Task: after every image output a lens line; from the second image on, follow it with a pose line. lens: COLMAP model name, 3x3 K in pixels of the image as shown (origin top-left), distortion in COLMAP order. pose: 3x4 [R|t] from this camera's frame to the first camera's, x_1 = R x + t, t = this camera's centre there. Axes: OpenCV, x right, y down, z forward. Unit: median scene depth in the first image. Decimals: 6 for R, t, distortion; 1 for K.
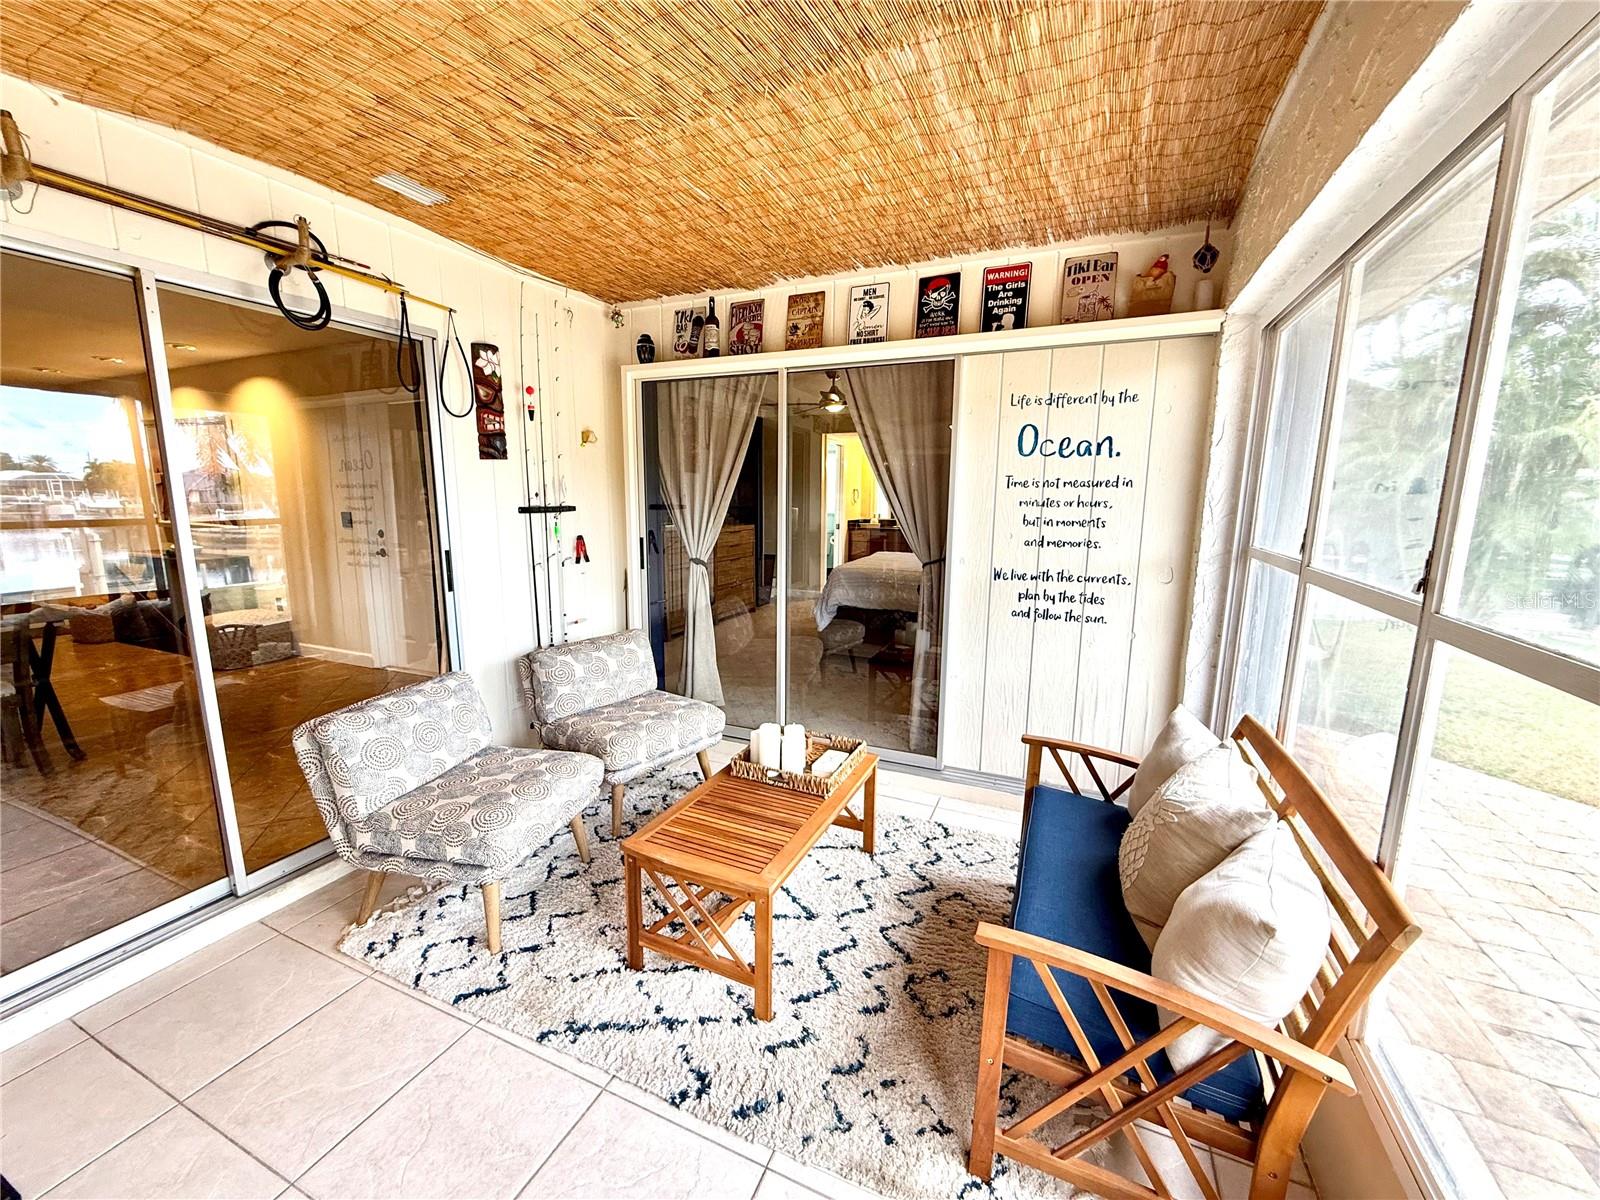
lens RADIAL K [[637.6, 0, 795.6], [0, 637.6, 602.8], [0, 0, 1]] dist [0.001921, 0.000155]
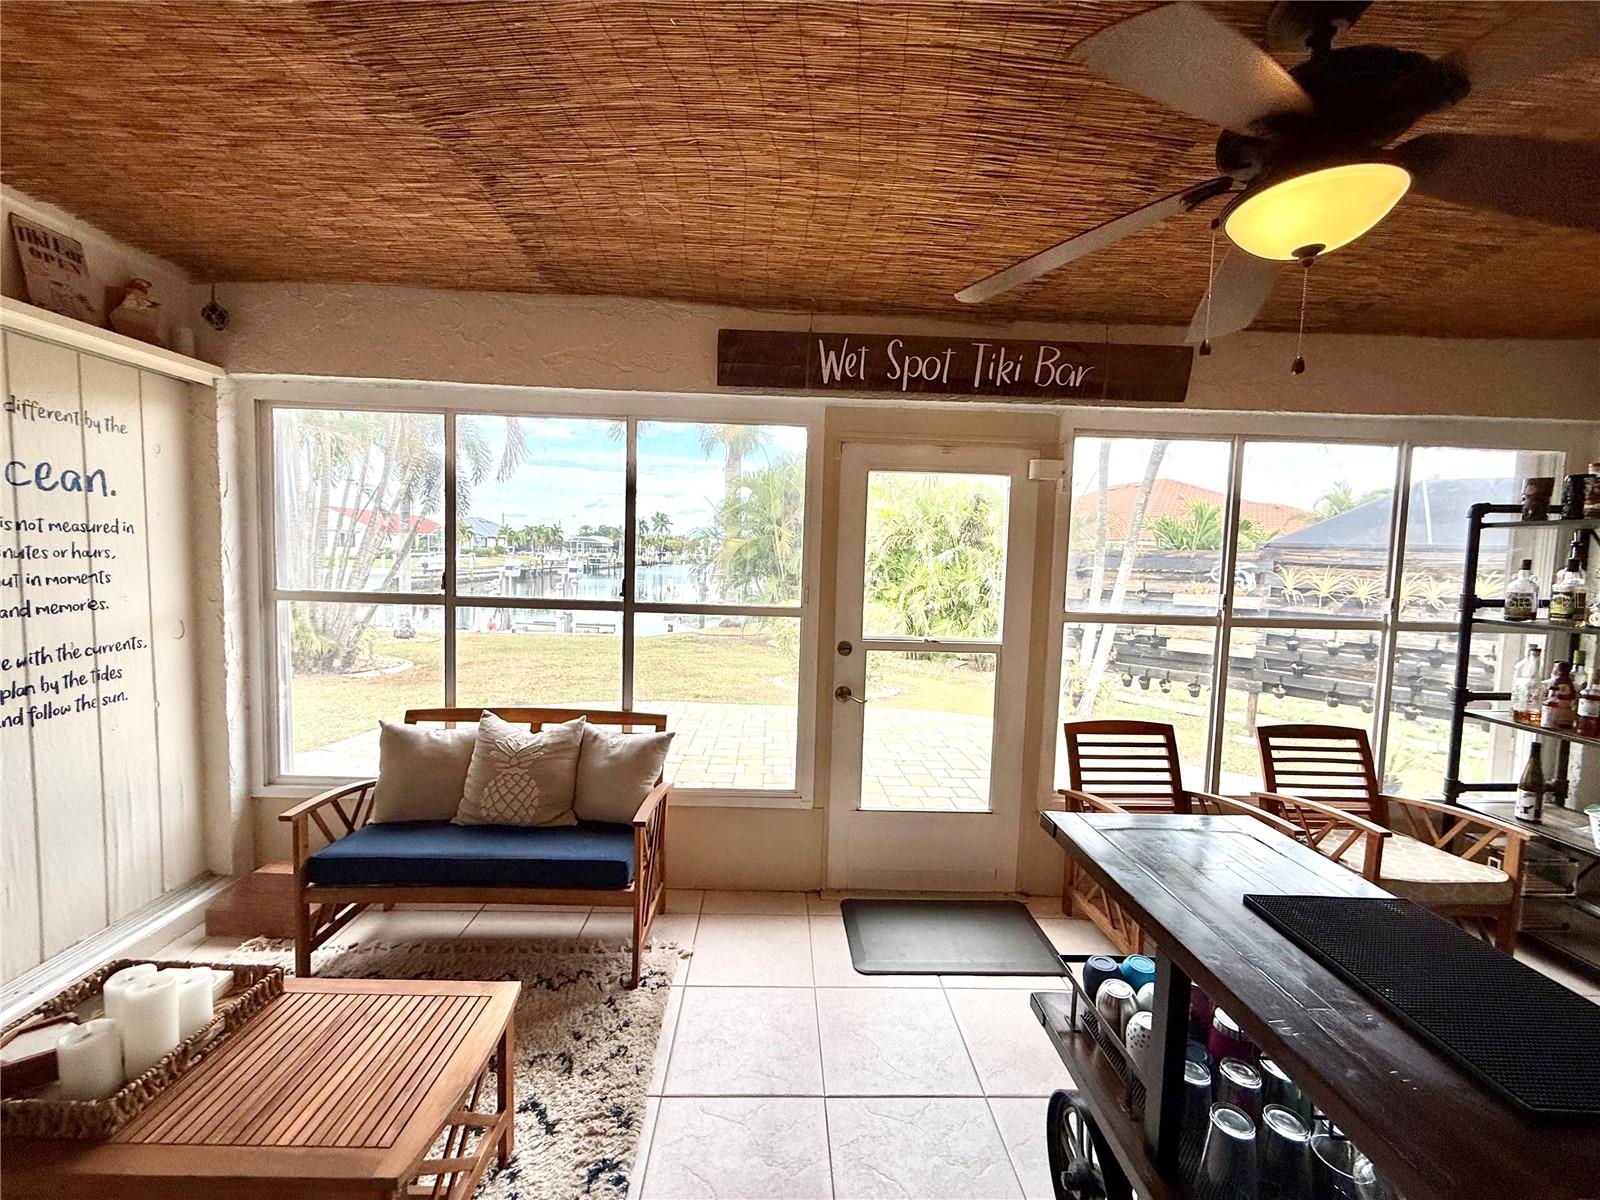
lens RADIAL K [[637.6, 0, 795.6], [0, 637.6, 602.8], [0, 0, 1]] dist [0.001921, 0.000155]
pose [[-0.434697, -0.088943, 0.896174, -0.608288], [0.116836, 0.981132, 0.154047, -0.115849], [-0.892966, 0.171669, -0.416103, 0.568981]]
